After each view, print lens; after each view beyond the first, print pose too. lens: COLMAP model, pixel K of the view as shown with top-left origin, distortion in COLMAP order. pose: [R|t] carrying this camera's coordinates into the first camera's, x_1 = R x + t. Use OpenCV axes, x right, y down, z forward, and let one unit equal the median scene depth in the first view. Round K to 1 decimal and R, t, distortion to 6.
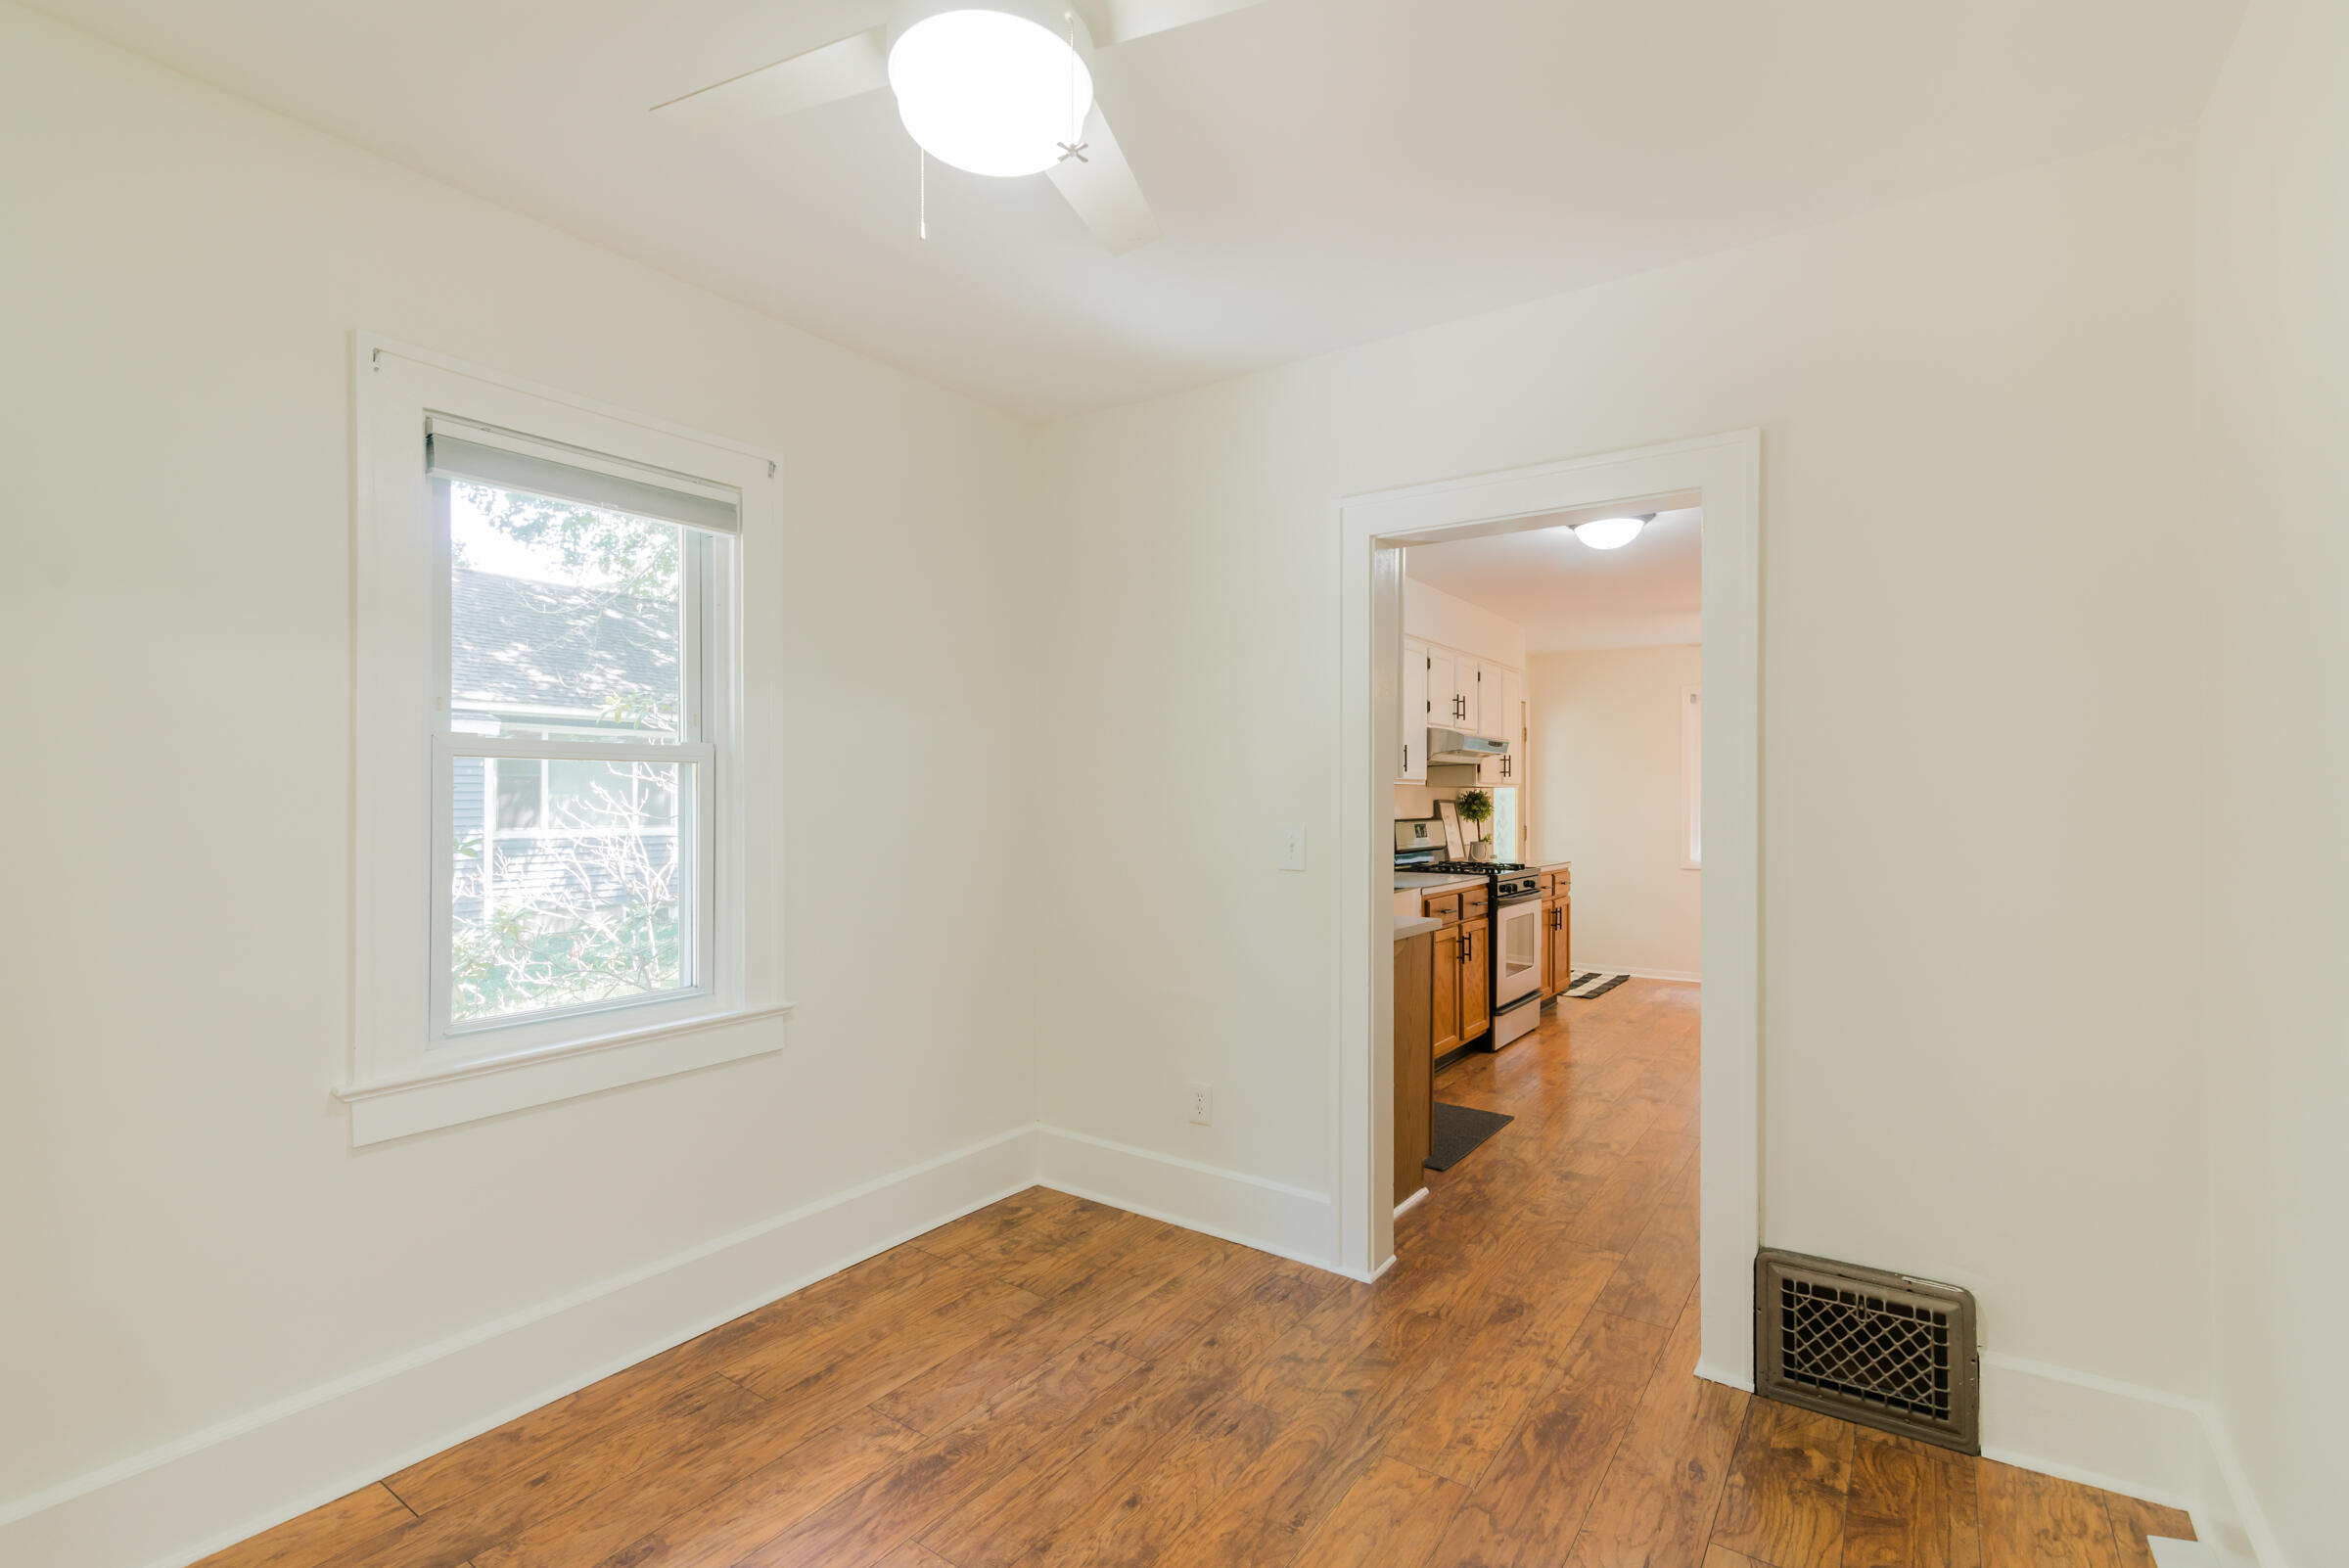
lens RADIAL K [[1050.5, 0, 1173.3], [0, 1050.5, 804.1], [0, 0, 1]] dist [0.000541, -0.000223]
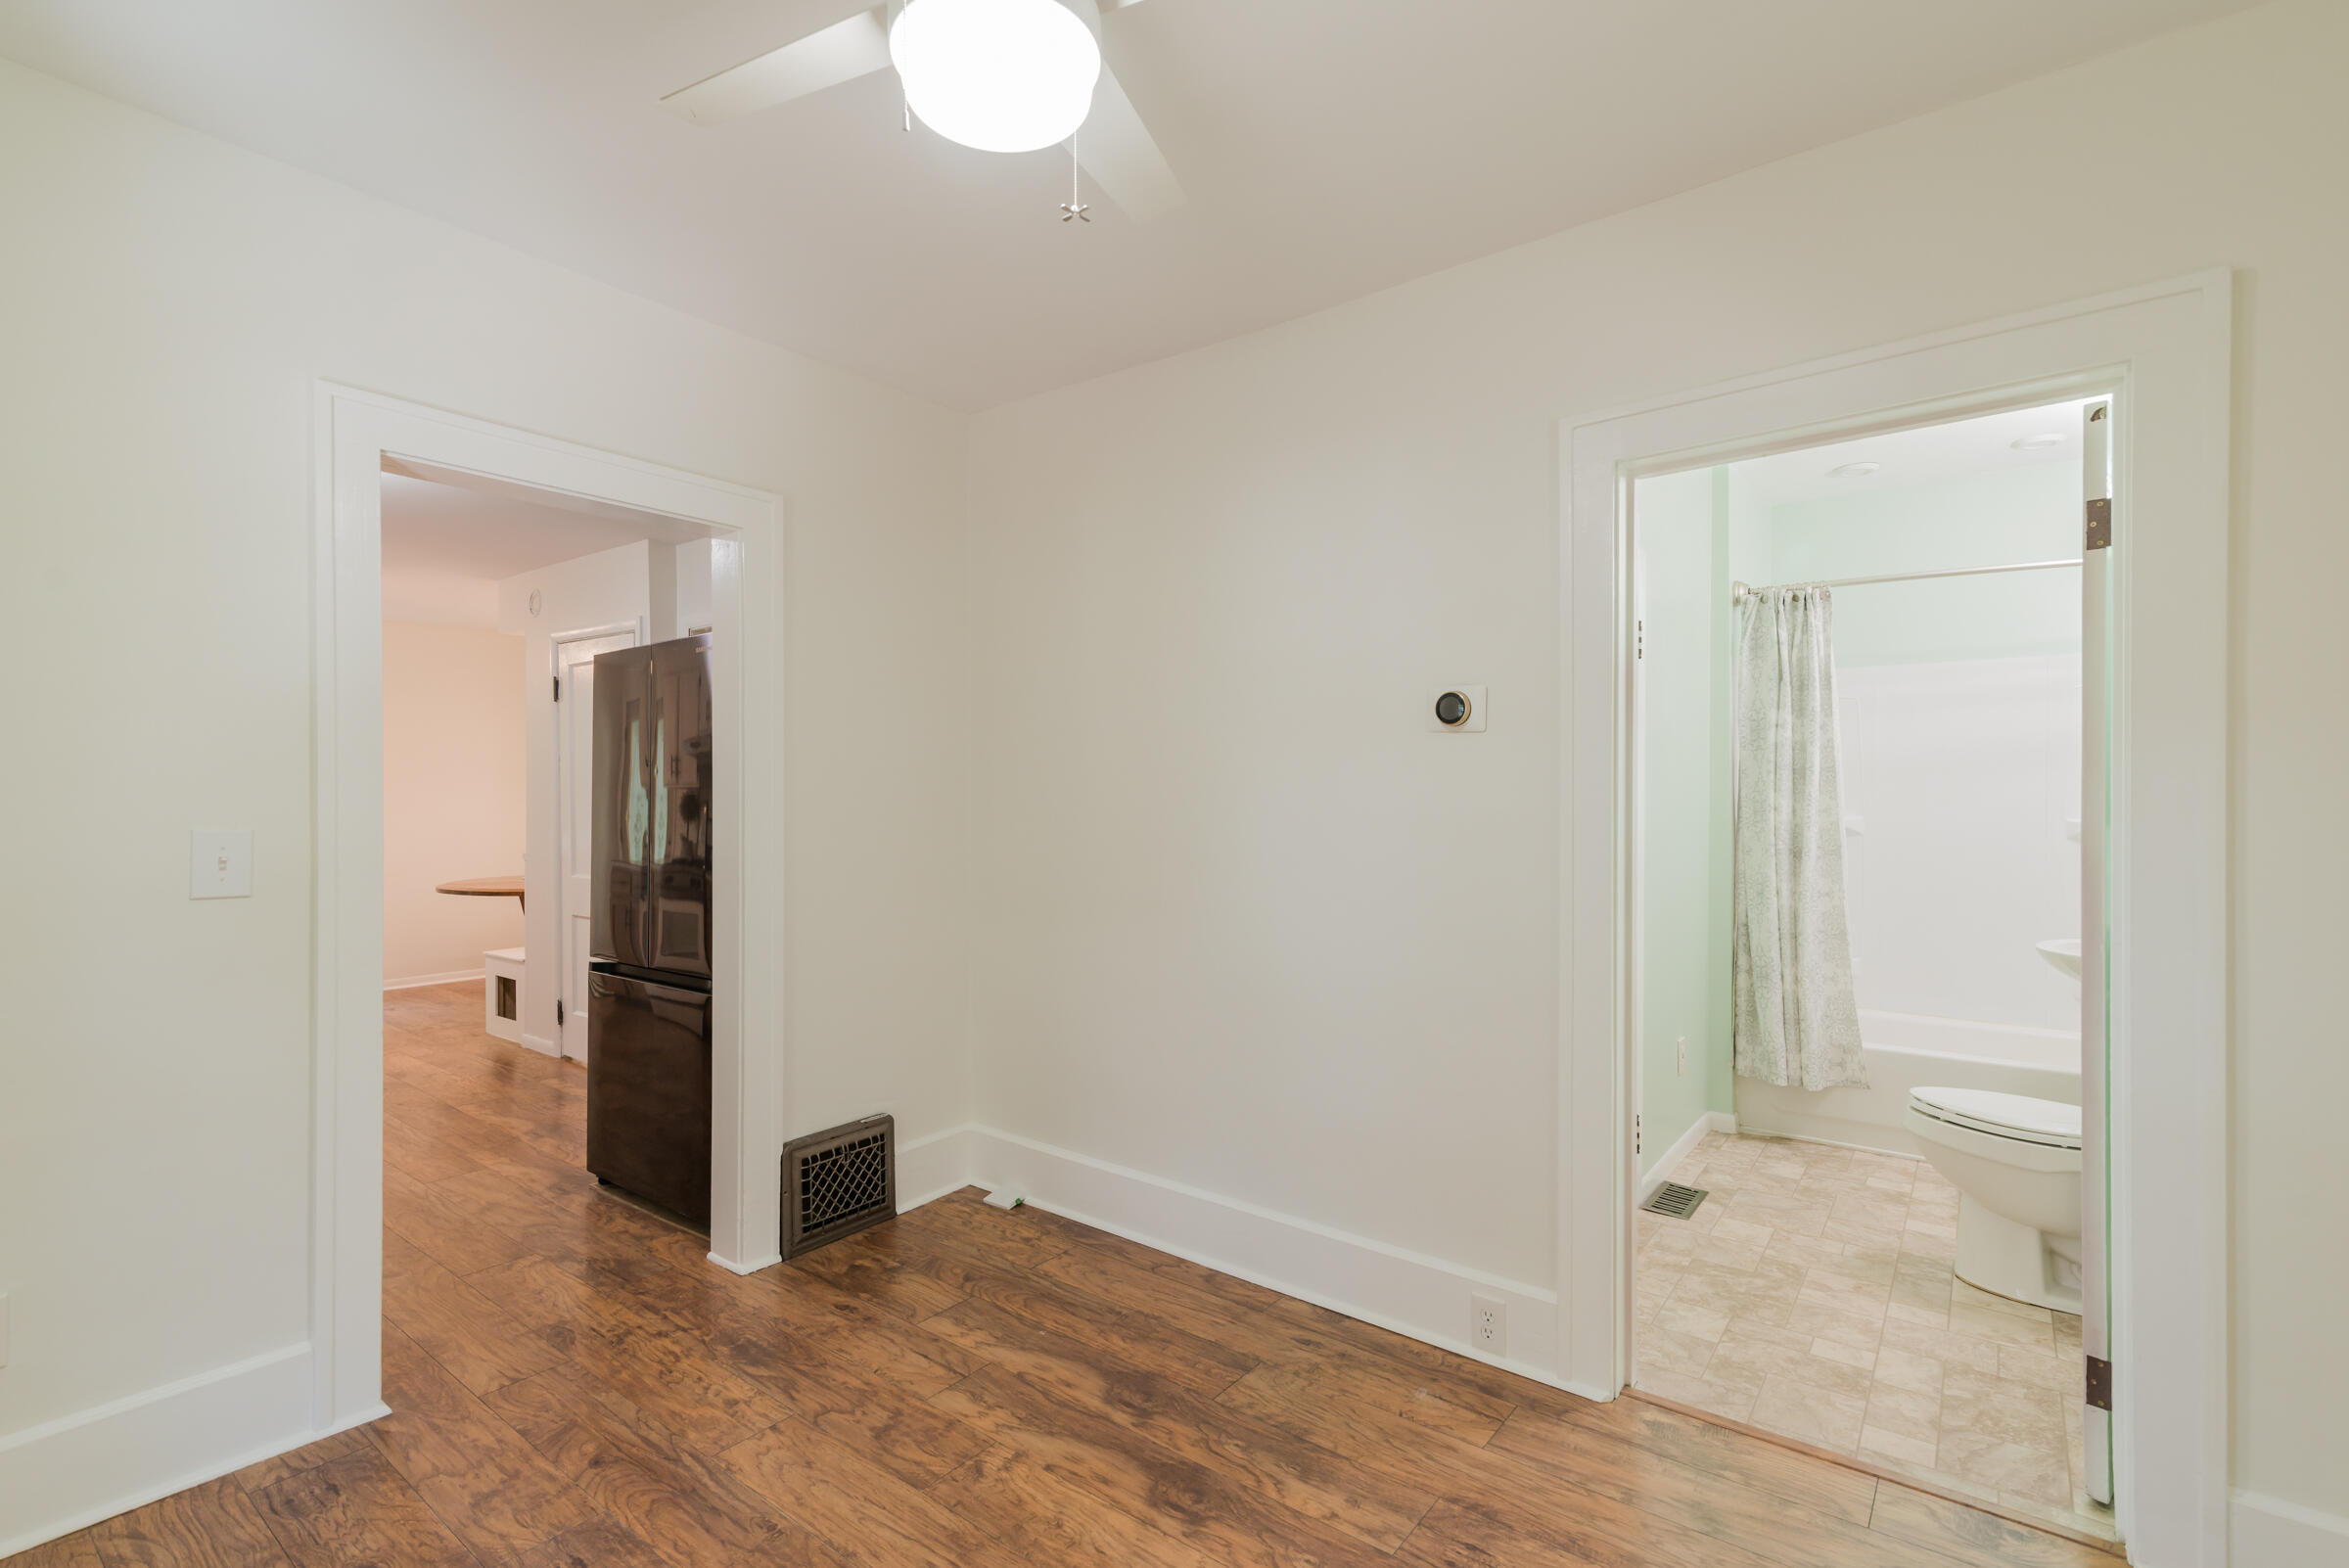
lens RADIAL K [[1071.0, 0, 1153.0], [0, 1071.0, 786.6], [0, 0, 1]] dist [0.016110, 0.000359]
pose [[0.054741, 0.007332, 0.998474, -0.362342], [-0.000611, 0.999973, -0.007309, -0.000953], [-0.998500, -0.000210, 0.054744, 0.242645]]
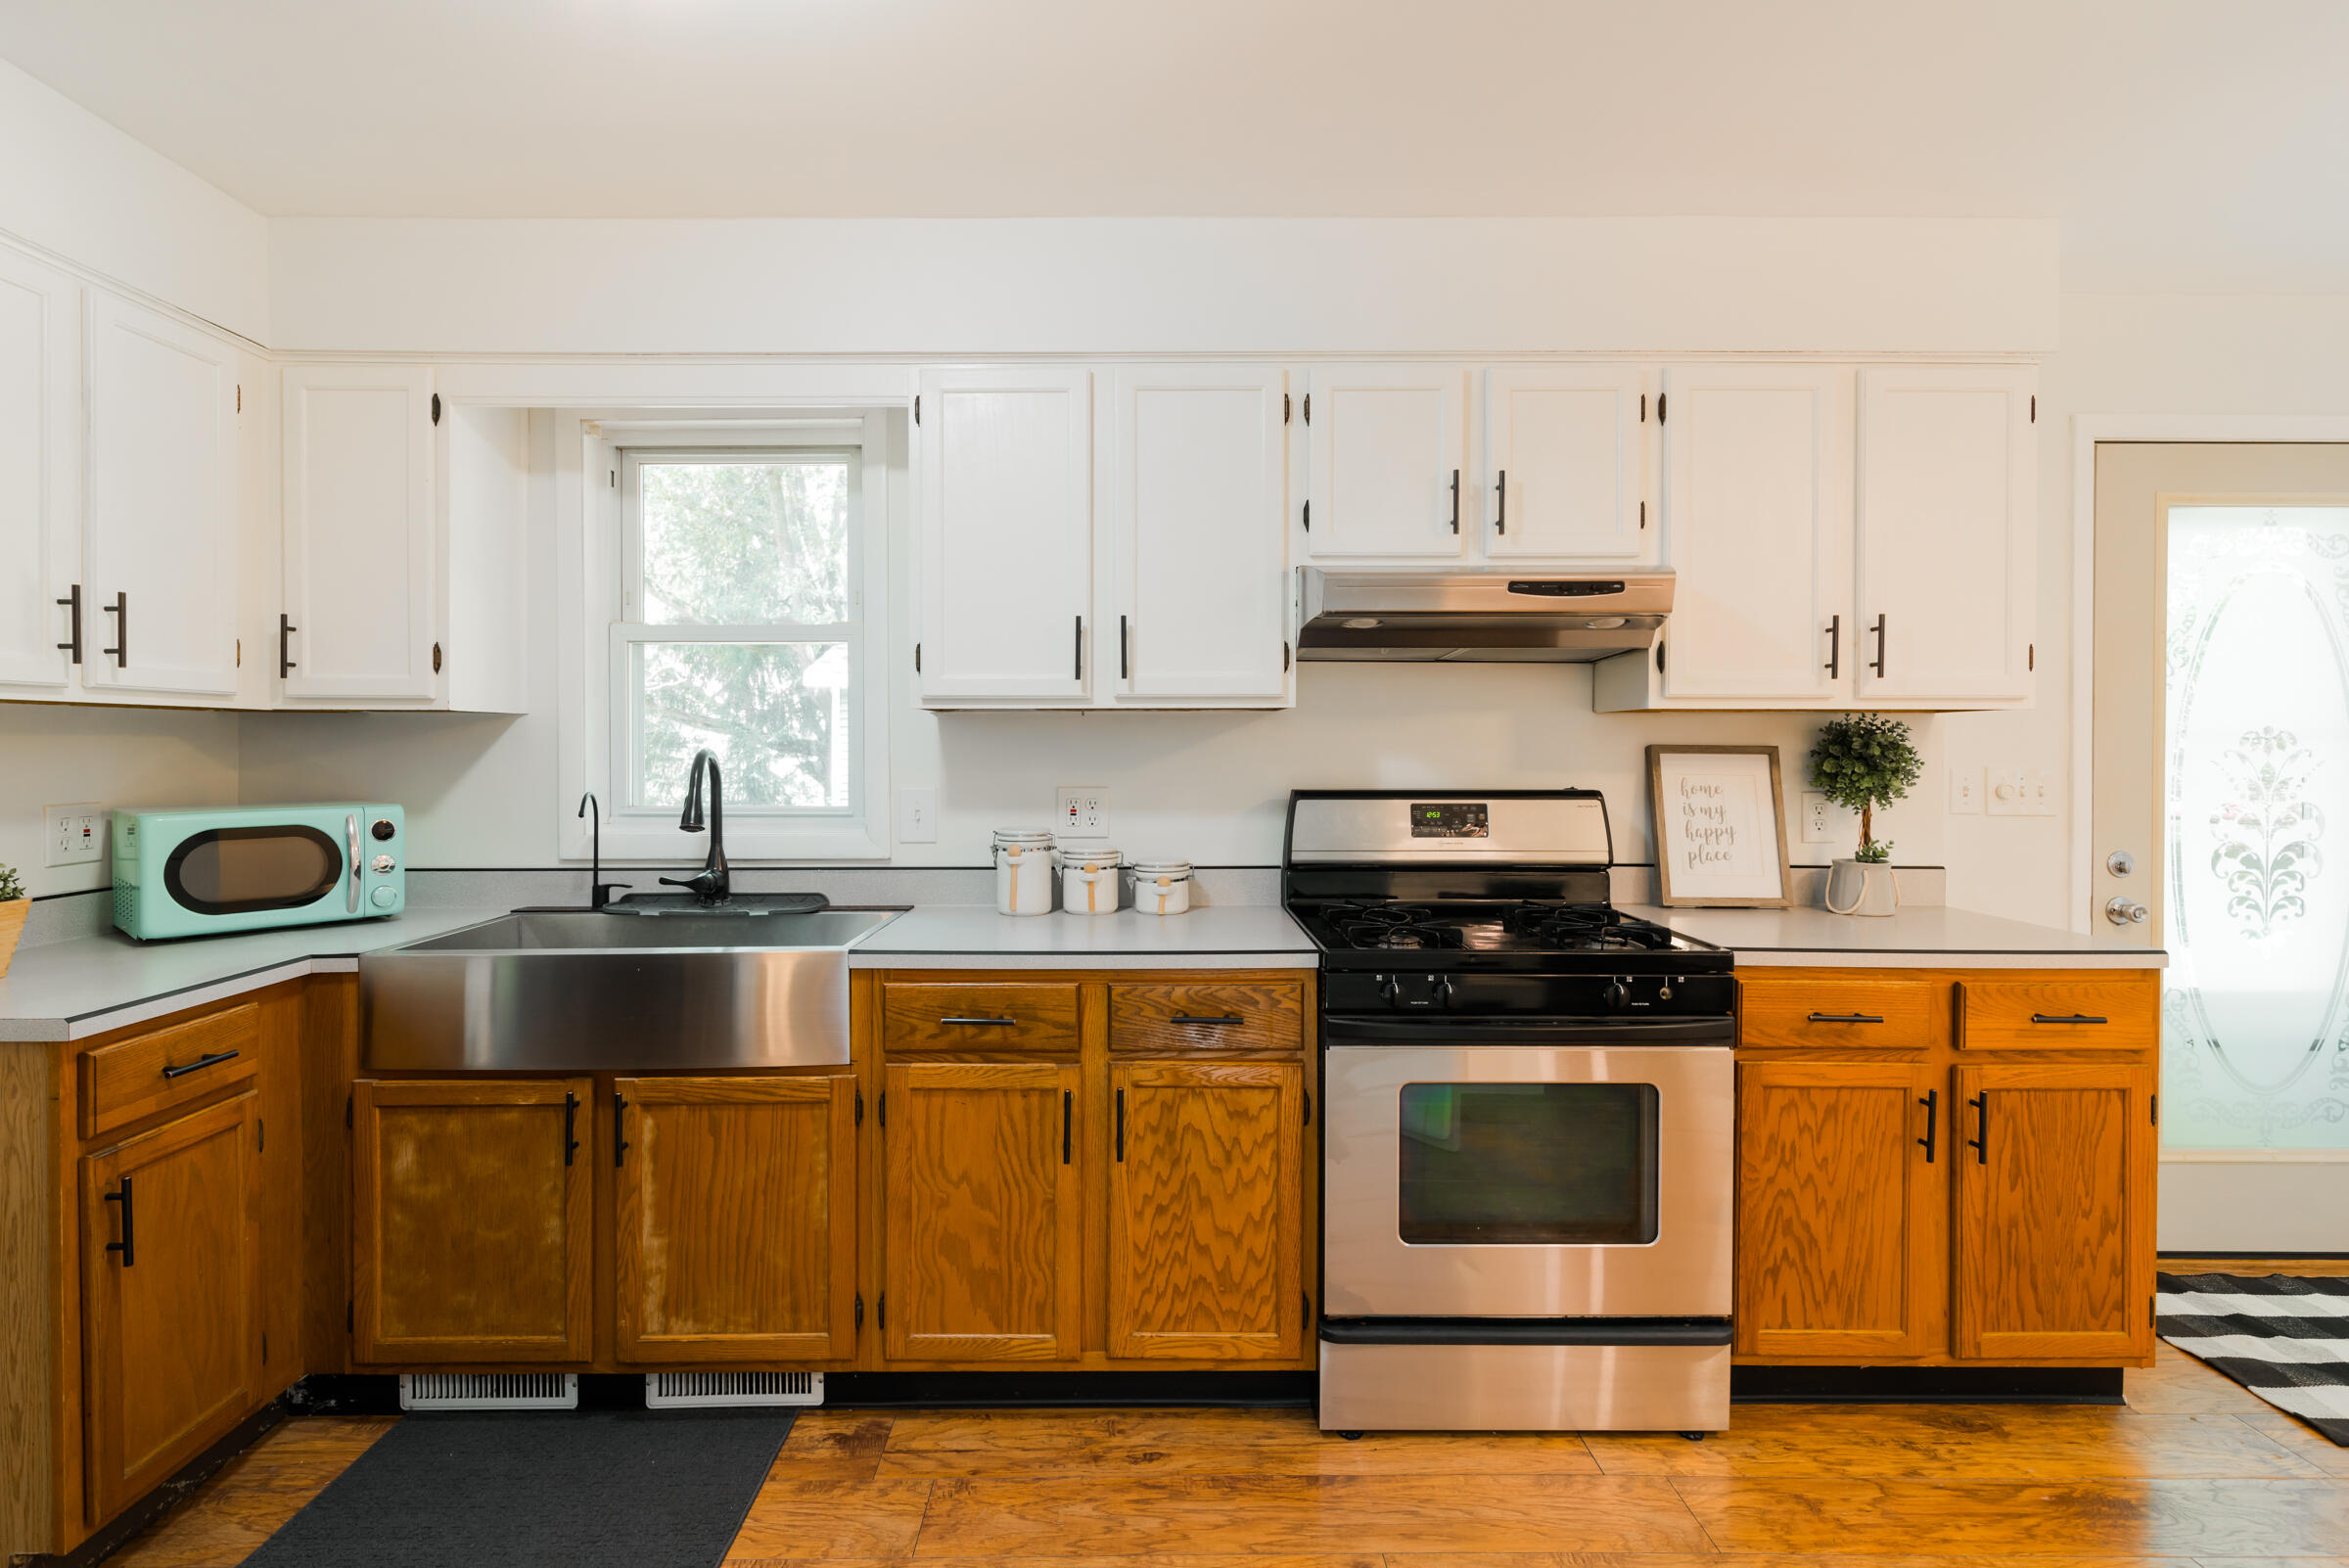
lens RADIAL K [[1144.7, 0, 1144.5], [0, 1144.7, 765.0], [0, 0, 1]] dist [0.005475, 0.000792]
pose [[0.583407, 0.009746, -0.812122, 0.696293], [-0.000114, 0.999929, 0.011917, -0.002478], [0.812180, -0.006860, 0.583366, 0.843331]]
